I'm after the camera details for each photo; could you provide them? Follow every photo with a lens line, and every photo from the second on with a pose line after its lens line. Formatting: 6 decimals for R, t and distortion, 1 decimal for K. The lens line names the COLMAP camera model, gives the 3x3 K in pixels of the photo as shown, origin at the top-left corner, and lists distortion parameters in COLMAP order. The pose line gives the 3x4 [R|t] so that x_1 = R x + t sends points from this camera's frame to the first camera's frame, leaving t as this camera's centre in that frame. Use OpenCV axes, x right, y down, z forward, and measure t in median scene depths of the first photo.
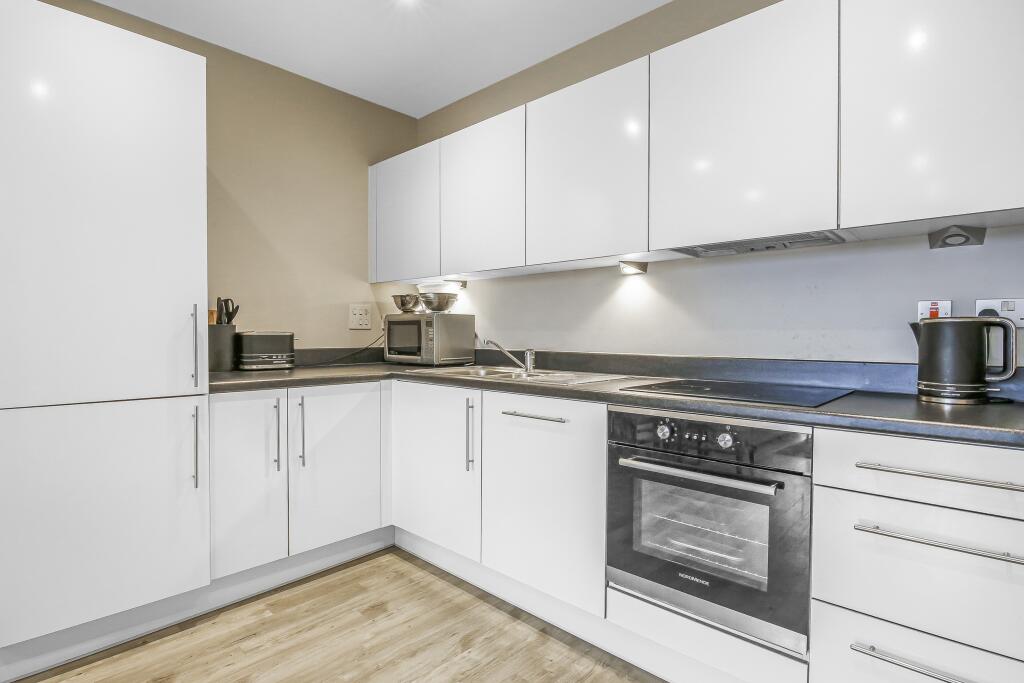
lens RADIAL K [[507.1, 0, 512.8], [0, 507.1, 347.4], [0, 0, 1]] dist [-0.018698, -0.000454]
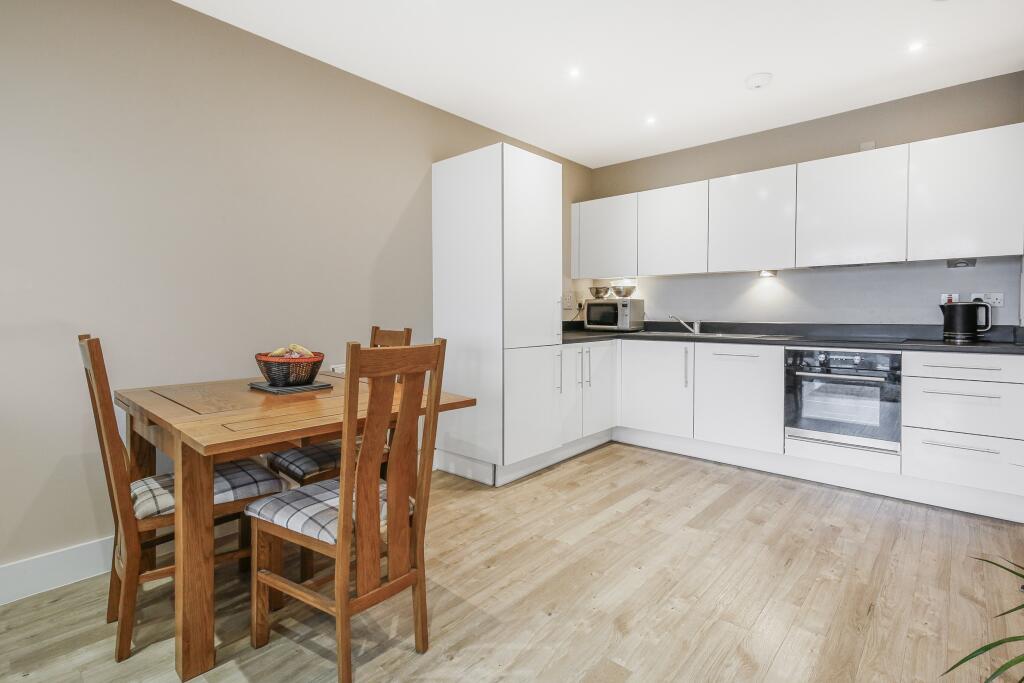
lens RADIAL K [[487.3, 0, 507.3], [0, 487.3, 327.8], [0, 0, 1]] dist [0.001060, 0.000171]
pose [[0.999849, -0.004082, 0.016886, -0.836924], [0.004020, 0.999985, 0.003670, 0.025208], [-0.016901, -0.003602, 0.999851, -0.804992]]
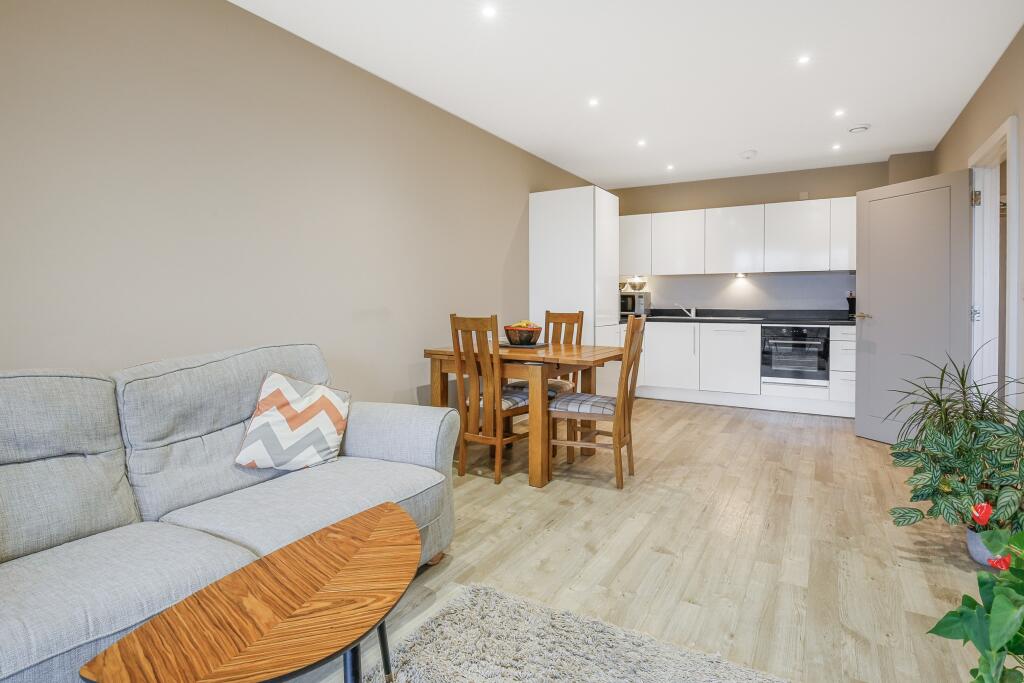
lens RADIAL K [[540.3, 0, 497.7], [0, 540.3, 315.4], [0, 0, 1]] dist [-0.020931, -0.000039]
pose [[0.978805, -0.007891, 0.204641, -1.828336], [0.008417, 0.999963, -0.001698, 0.046189], [-0.204620, 0.003385, 0.978836, -1.670397]]
